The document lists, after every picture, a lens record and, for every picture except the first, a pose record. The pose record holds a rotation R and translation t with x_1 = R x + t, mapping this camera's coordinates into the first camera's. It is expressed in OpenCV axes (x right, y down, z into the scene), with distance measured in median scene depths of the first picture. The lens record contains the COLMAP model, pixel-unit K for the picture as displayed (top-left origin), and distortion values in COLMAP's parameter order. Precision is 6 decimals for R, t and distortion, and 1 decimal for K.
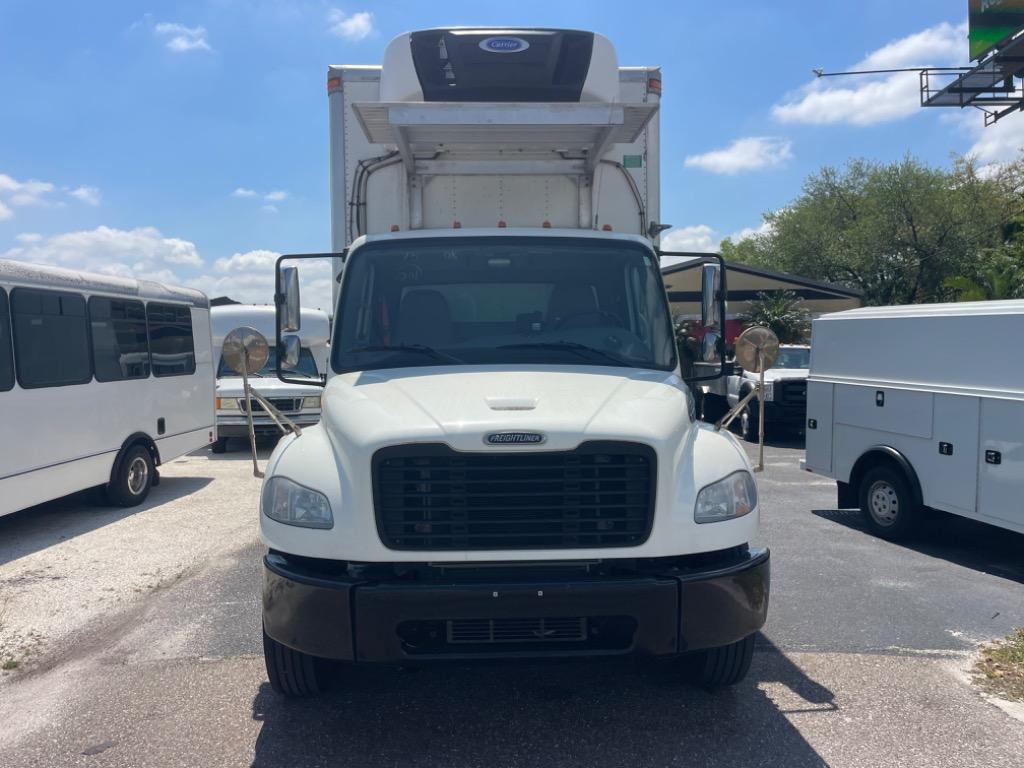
lens RADIAL K [[780.2, 0, 514.7], [0, 780.2, 381.7], [0, 0, 1]] dist [0.009423, -0.023308]
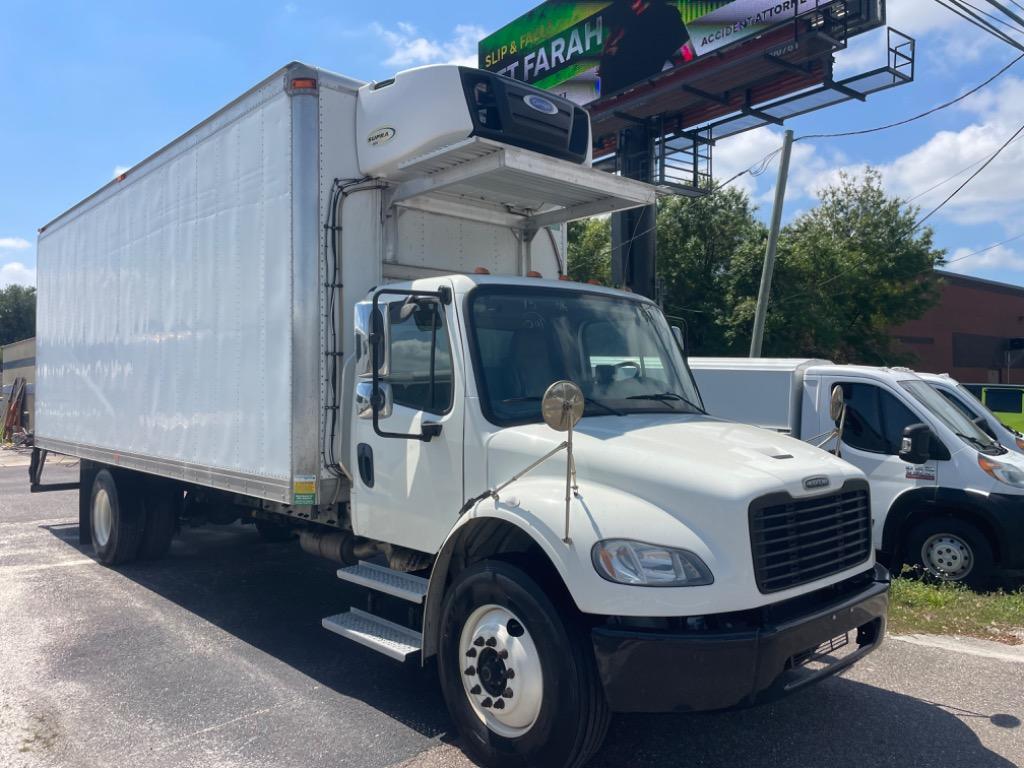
lens RADIAL K [[780.2, 0, 517.8], [0, 780.2, 383.9], [0, 0, 1]] dist [0.009423, -0.023308]
pose [[0.761891, 0.014086, 0.647552, -0.605250], [0.008221, 0.999473, -0.031415, -0.024246], [-0.647653, 0.029258, 0.761373, 0.207878]]
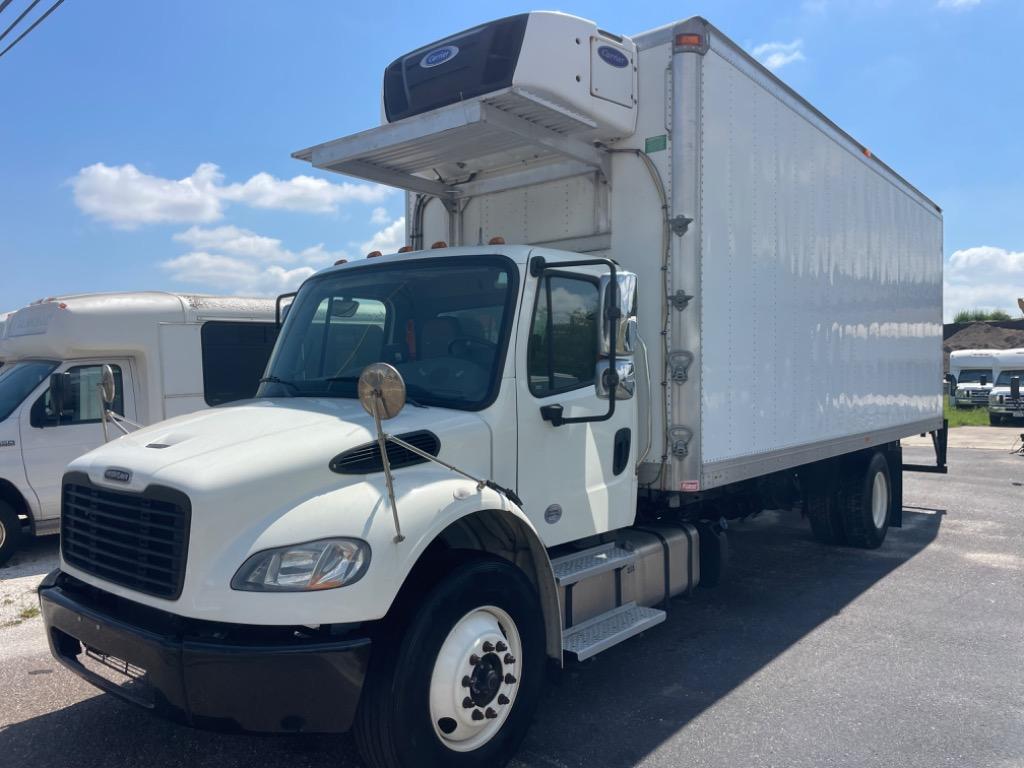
lens RADIAL K [[780.2, 0, 512.1], [0, 780.2, 385.2], [0, 0, 1]] dist [0.009423, -0.023308]
pose [[0.747907, 0.016384, -0.663602, 0.588052], [-0.019924, 0.999799, 0.002228, -0.033294], [0.663505, 0.011555, 0.748083, 0.308062]]
